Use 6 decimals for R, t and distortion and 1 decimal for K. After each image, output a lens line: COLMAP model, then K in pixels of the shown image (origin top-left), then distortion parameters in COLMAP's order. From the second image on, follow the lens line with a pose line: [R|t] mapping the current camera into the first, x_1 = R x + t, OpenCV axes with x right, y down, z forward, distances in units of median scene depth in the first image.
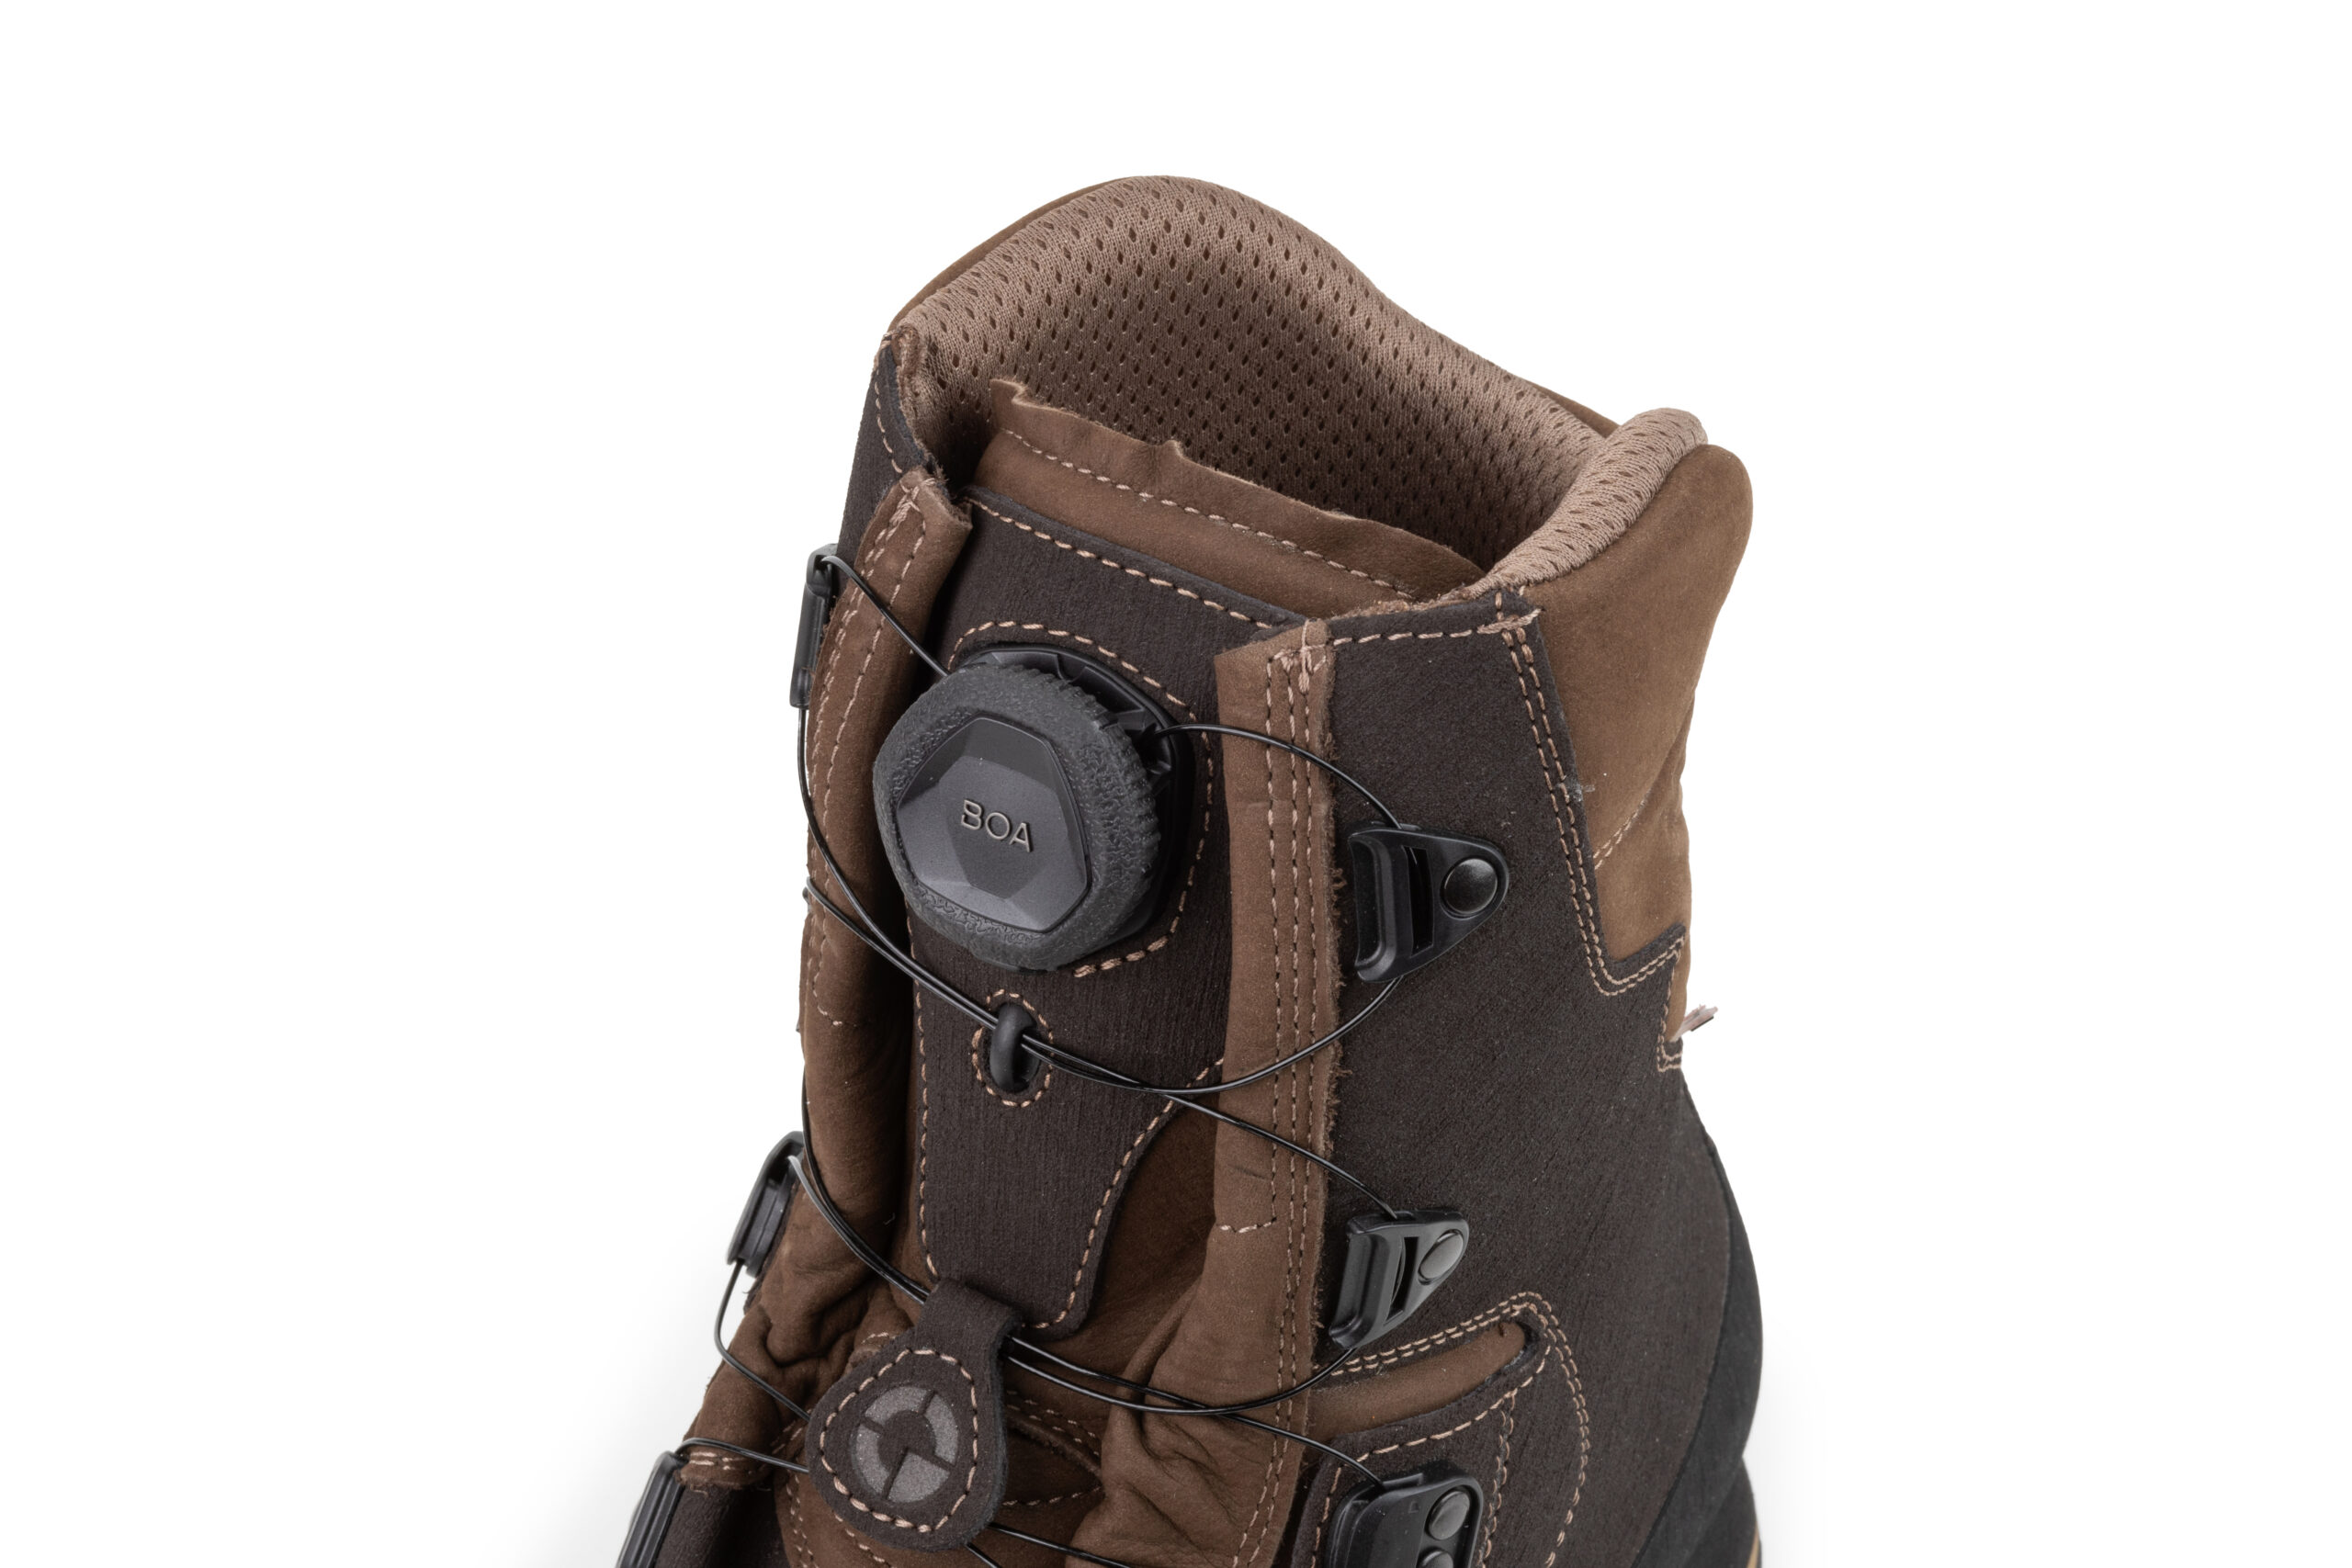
lens RADIAL K [[5925.2, 0, 1176.0], [0, 5925.2, 784.0], [0, 0, 1]] dist [-1.260485, 69.966215]
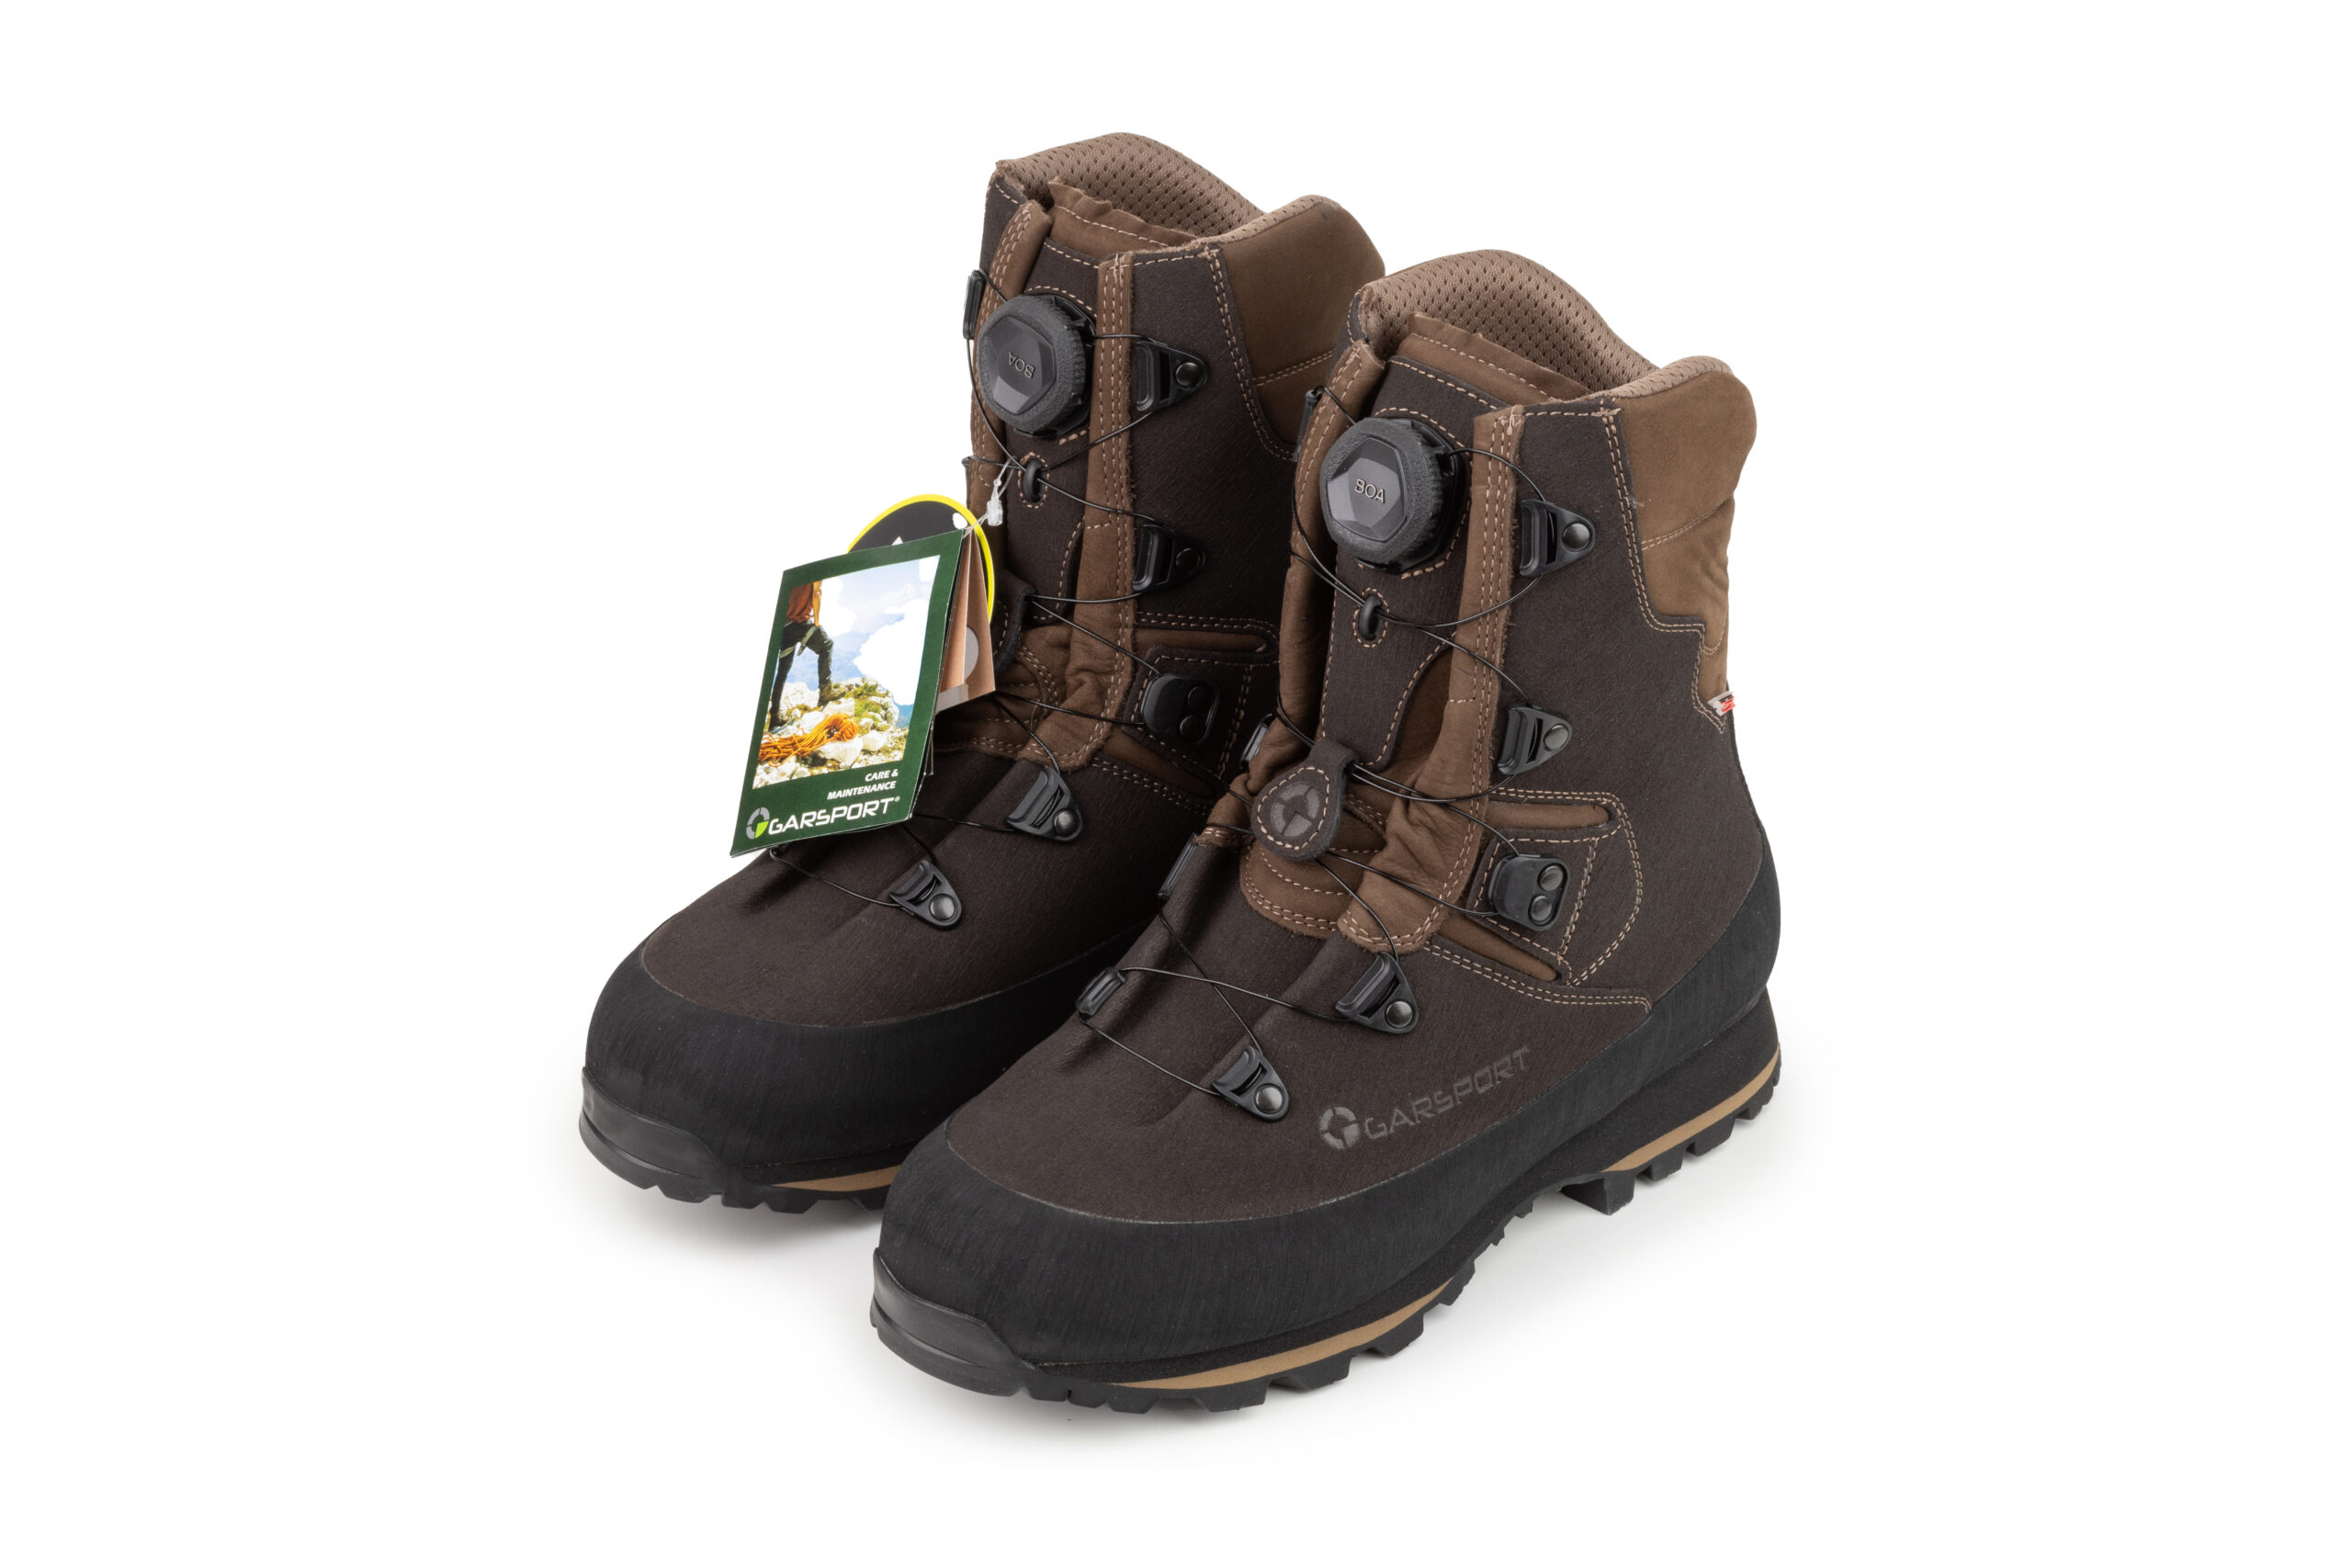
lens RADIAL K [[5925.2, 0, 1176.0], [0, 5925.2, 784.0], [0, 0, 1]] dist [-1.260485, 69.966215]
pose [[0.977763, 0.135571, -0.160002, 0.252620], [-0.151606, 0.984092, -0.092622, 0.313733], [0.144900, 0.114819, 0.982762, -1.074424]]
